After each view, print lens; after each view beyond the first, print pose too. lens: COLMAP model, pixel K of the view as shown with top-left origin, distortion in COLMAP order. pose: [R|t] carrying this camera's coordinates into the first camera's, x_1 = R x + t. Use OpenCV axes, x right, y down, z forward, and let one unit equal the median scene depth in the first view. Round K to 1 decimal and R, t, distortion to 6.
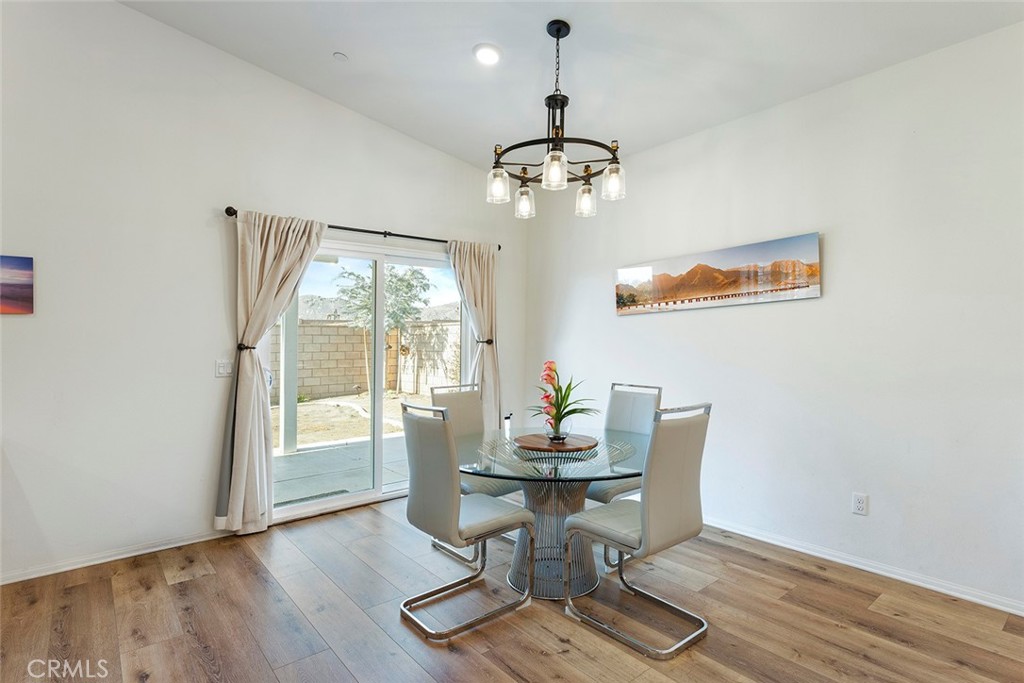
lens RADIAL K [[525.6, 0, 514.8], [0, 525.6, 376.4], [0, 0, 1]] dist [0.014019, 0.000156]
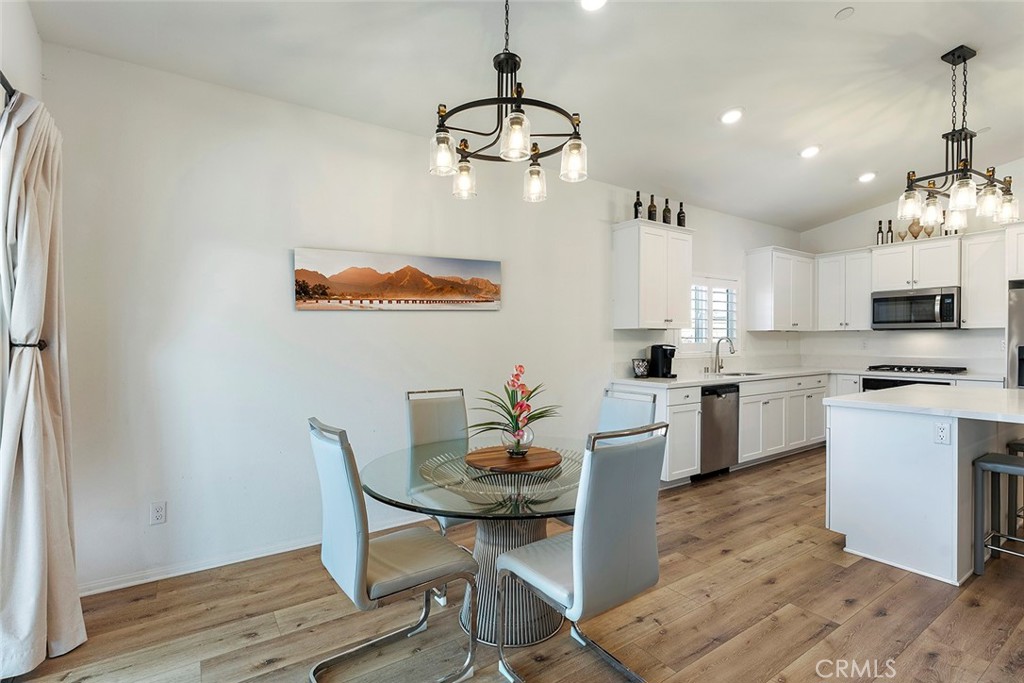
lens RADIAL K [[479.8, 0, 510.0], [0, 479.8, 344.9], [0, 0, 1]] dist [-0.000677, 0.000272]
pose [[0.095026, -0.001123, 0.995474, -0.562716], [0.073625, 0.997269, -0.005903, -0.044401], [-0.992748, 0.073853, 0.094849, 0.749161]]
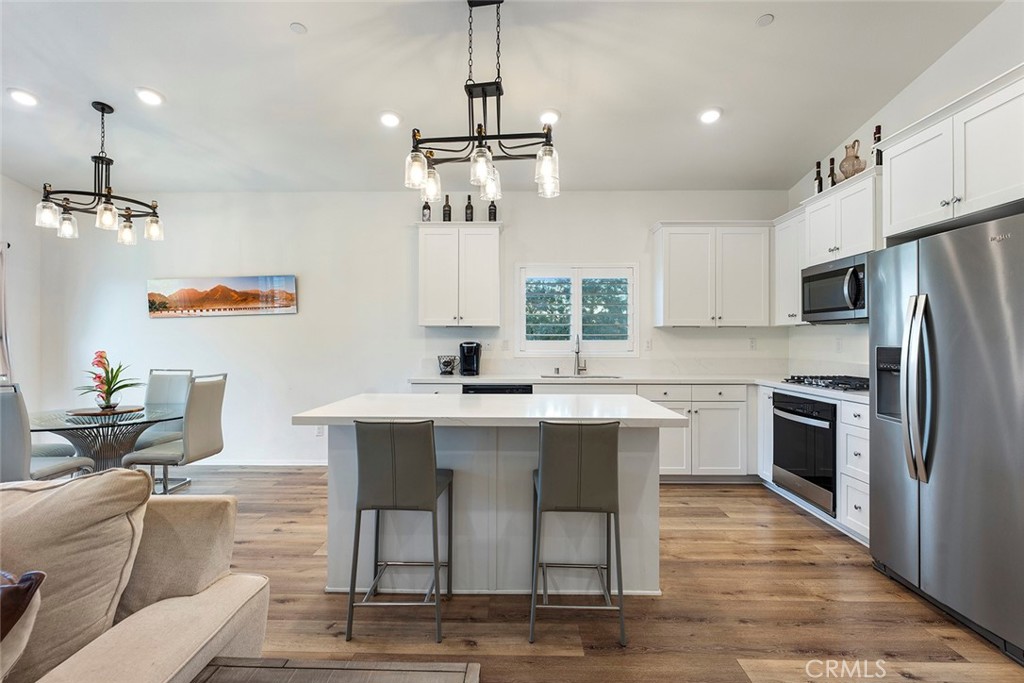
lens RADIAL K [[491.5, 0, 508.7], [0, 491.5, 341.2], [0, 0, 1]] dist [0.000977, -0.000660]
pose [[0.654445, 0.009379, 0.756052, -0.156322], [0.046821, 0.997501, -0.052903, 0.050840], [-0.754659, 0.070021, 0.652370, -0.486964]]
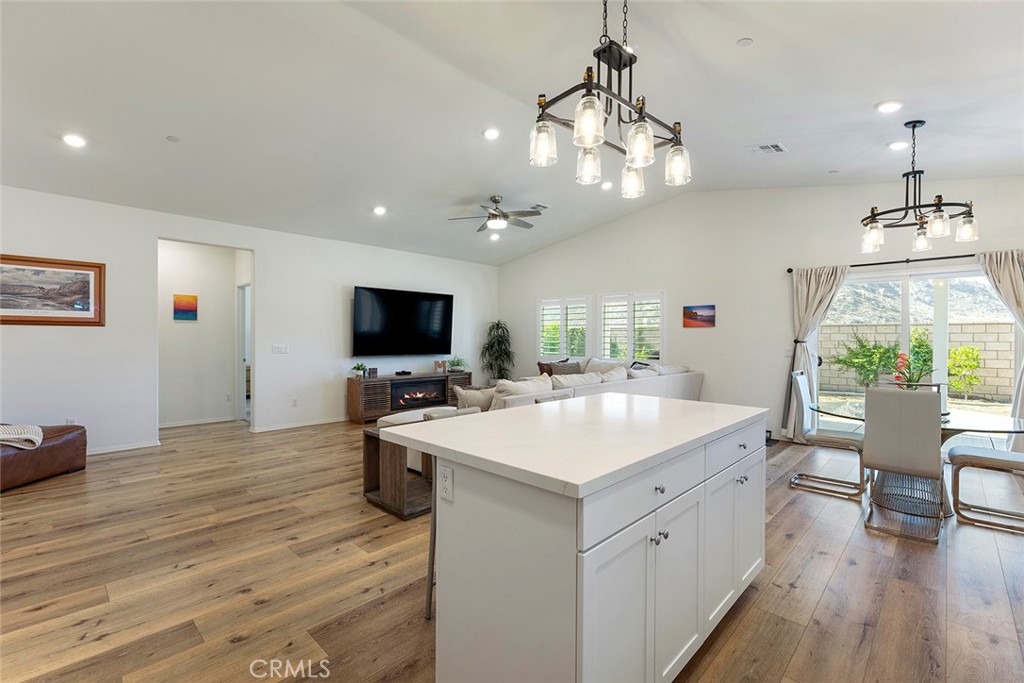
lens RADIAL K [[453.6, 0, 509.3], [0, 453.6, 340.6], [0, 0, 1]] dist [0.000628, -0.000091]
pose [[0.109533, 0.013201, -0.993896, 0.960951], [-0.075352, 0.997145, 0.004940, 0.011860], [0.991123, 0.074351, 0.110214, -0.175023]]
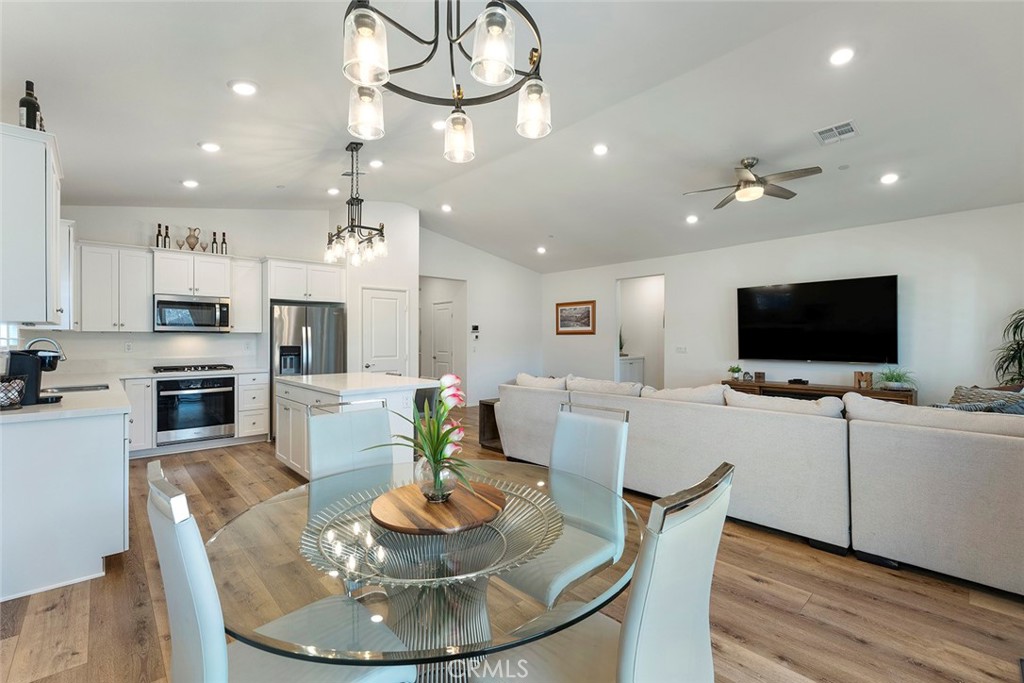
lens RADIAL K [[445.8, 0, 517.0], [0, 445.8, 339.4], [0, 0, 1]] dist [-0.007794, 0.000042]
pose [[-0.997915, 0.011149, -0.063567, 0.027063], [0.006636, 0.997471, 0.070767, -0.084054], [0.064195, 0.070197, -0.995465, 1.223945]]
